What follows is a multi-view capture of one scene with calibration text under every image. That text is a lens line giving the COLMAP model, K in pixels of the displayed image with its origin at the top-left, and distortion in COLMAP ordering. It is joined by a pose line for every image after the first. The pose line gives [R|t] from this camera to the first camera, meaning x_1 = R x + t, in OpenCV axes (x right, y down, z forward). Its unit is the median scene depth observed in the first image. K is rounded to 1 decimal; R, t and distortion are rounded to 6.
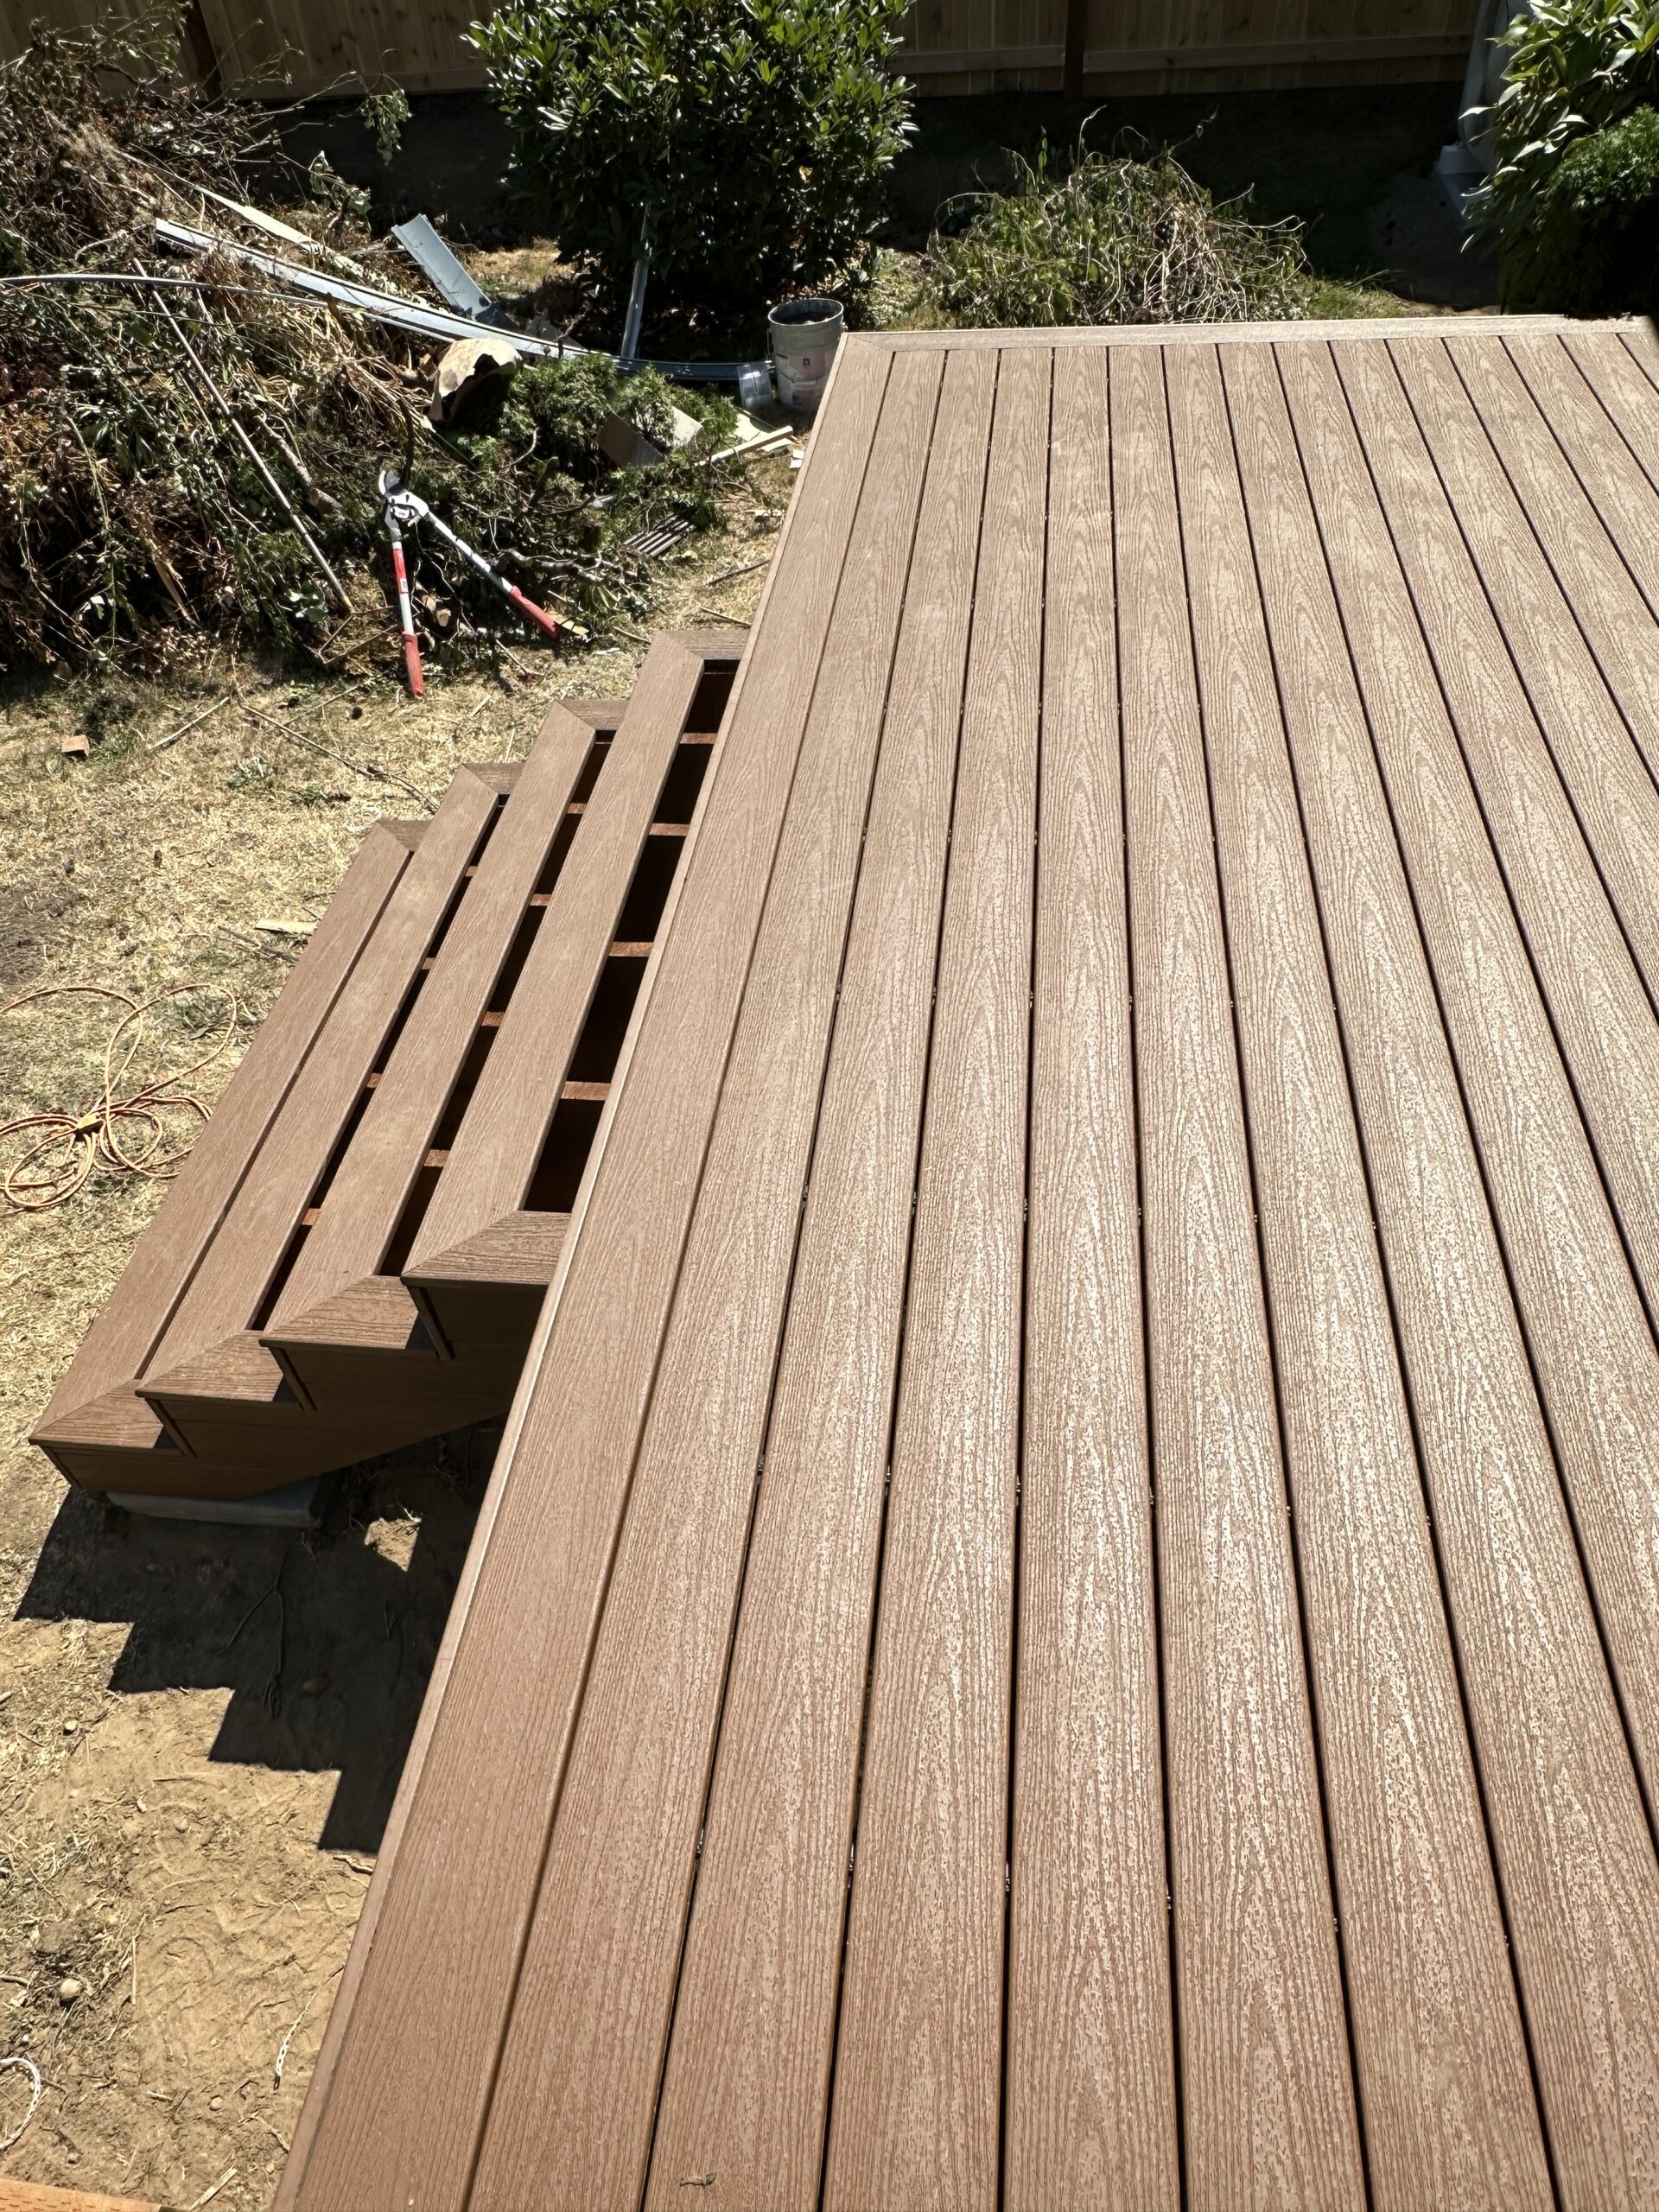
lens RADIAL K [[1484.7, 0, 829.5], [0, 1484.7, 1106.0], [0, 0, 1]] dist [0.006466, -0.005130]
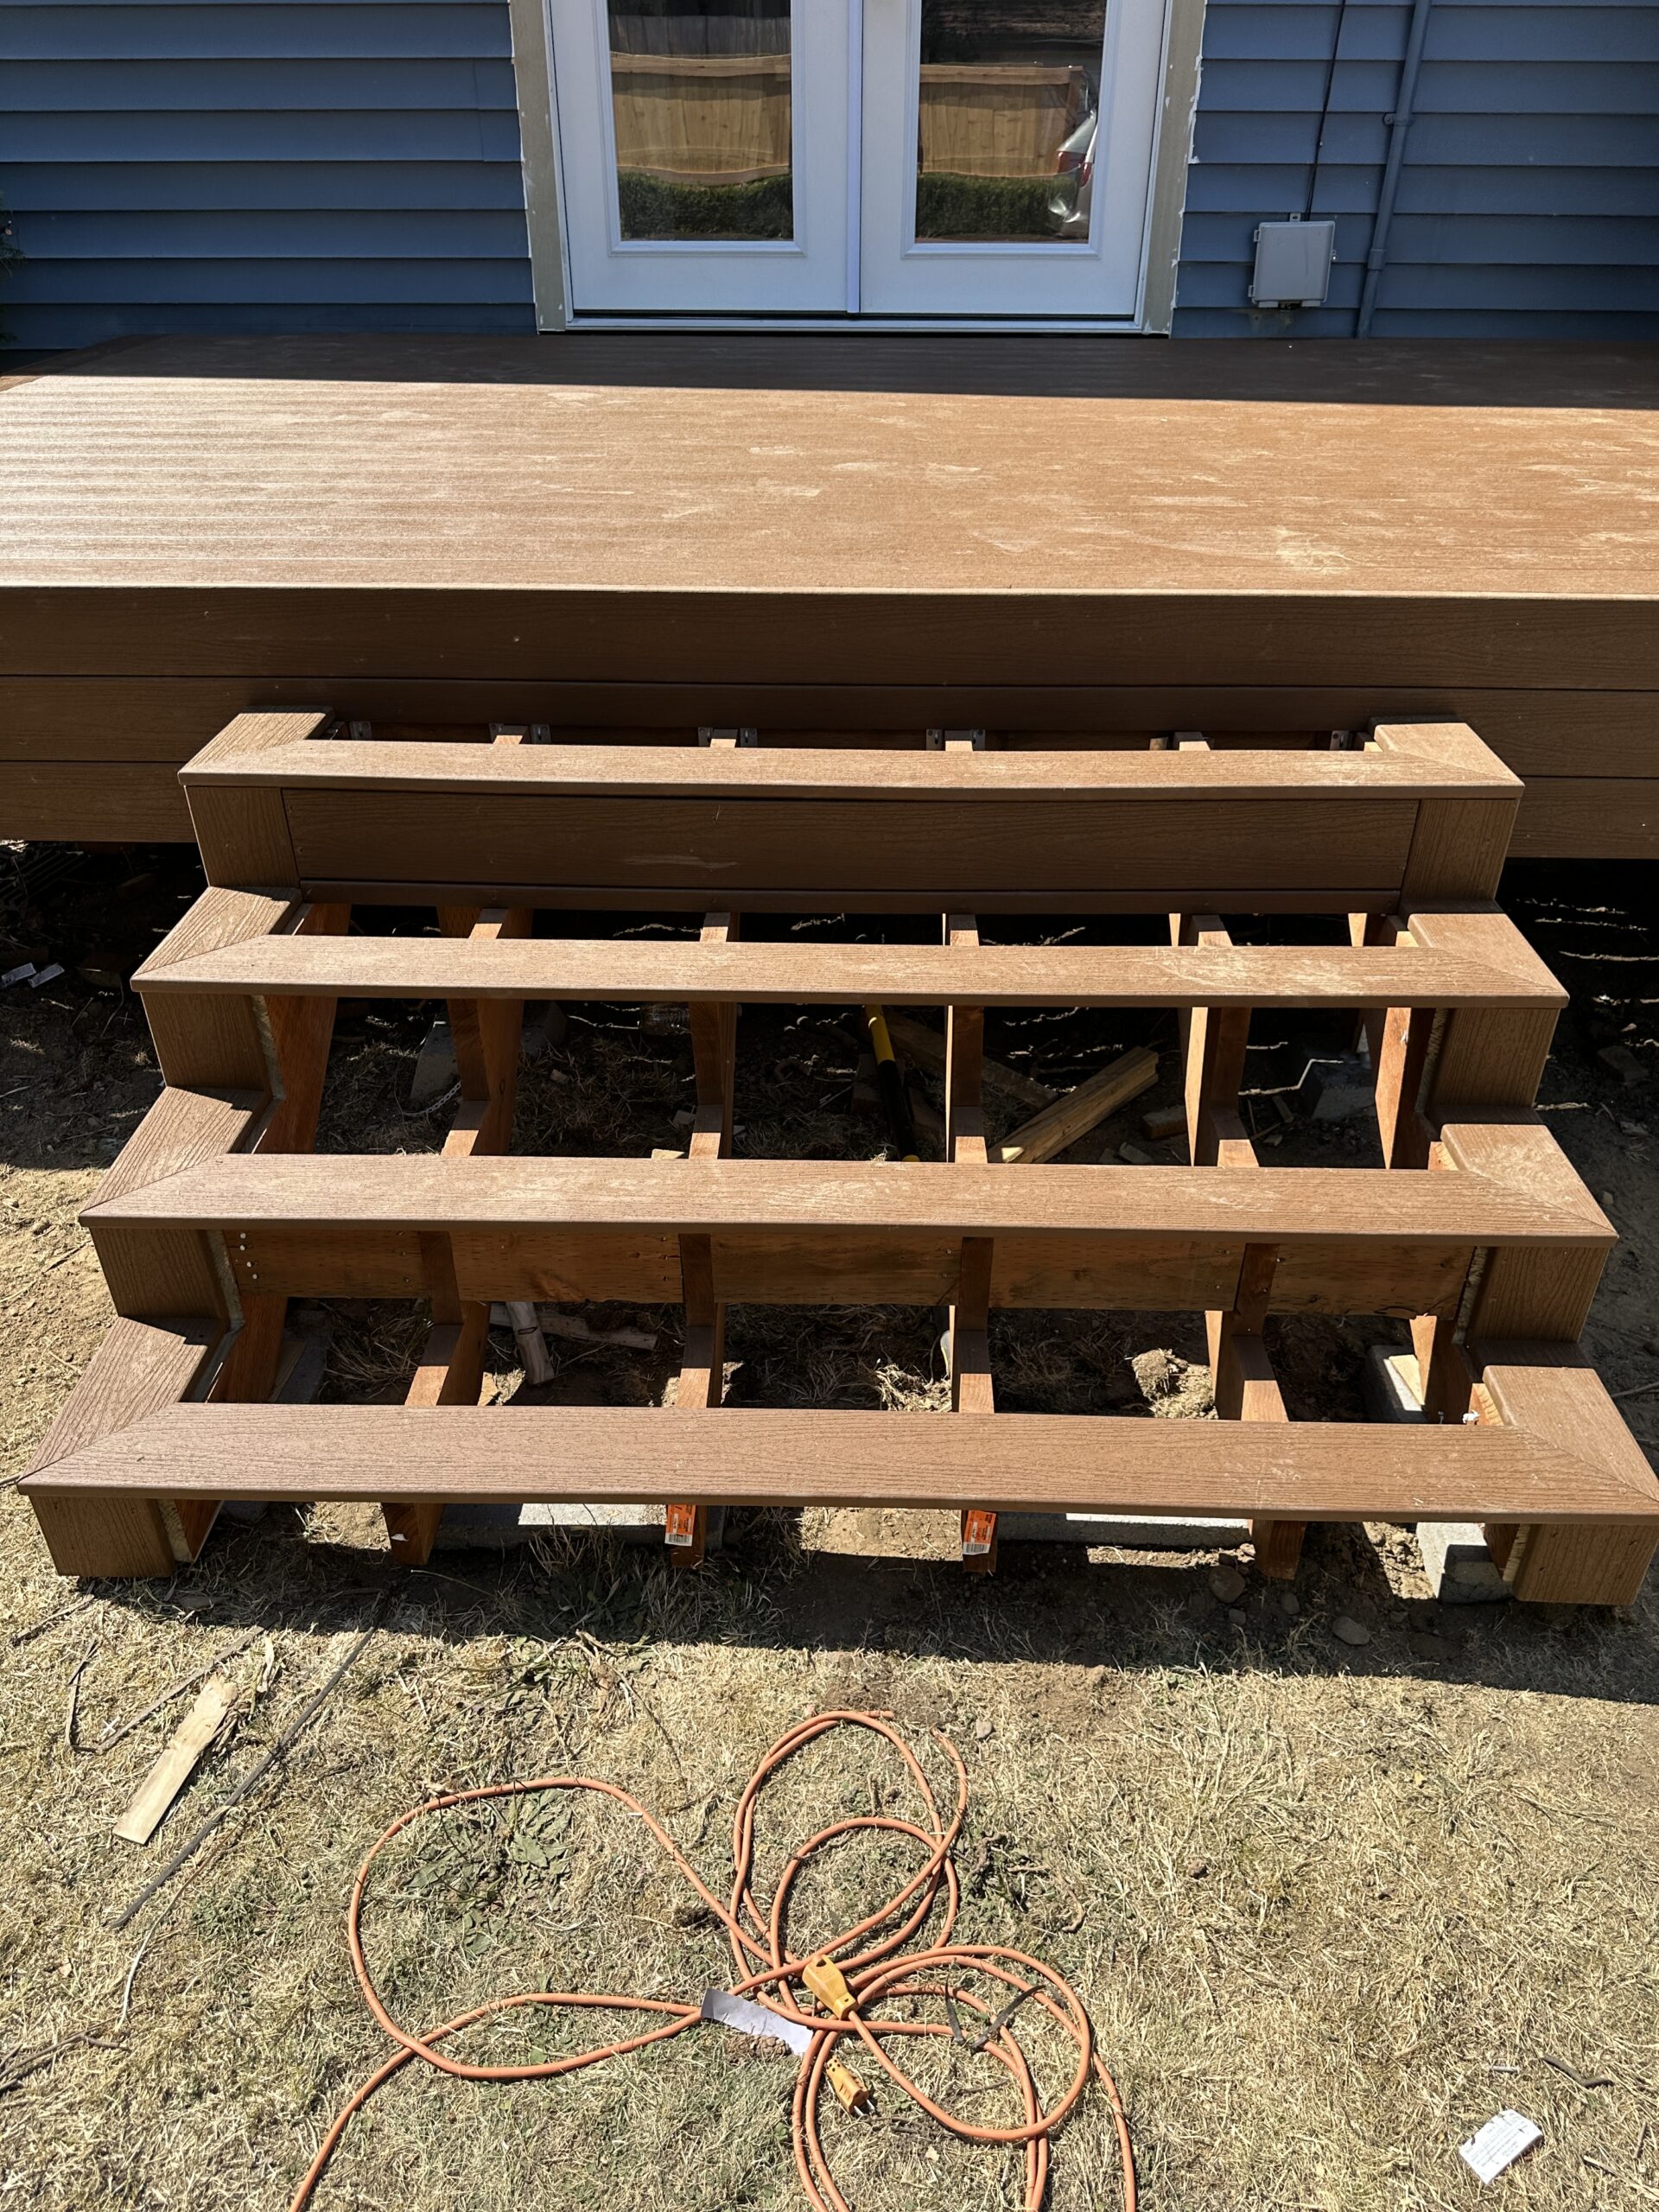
lens RADIAL K [[1558.0, 0, 829.5], [0, 1558.0, 1106.0], [0, 0, 1]] dist [-0.007090, 0.000642]
pose [[-0.098232, -0.488097, 0.867244, -0.559397], [0.712236, 0.574154, 0.403816, -0.226001], [-0.695033, 0.657349, 0.291240, 0.530188]]
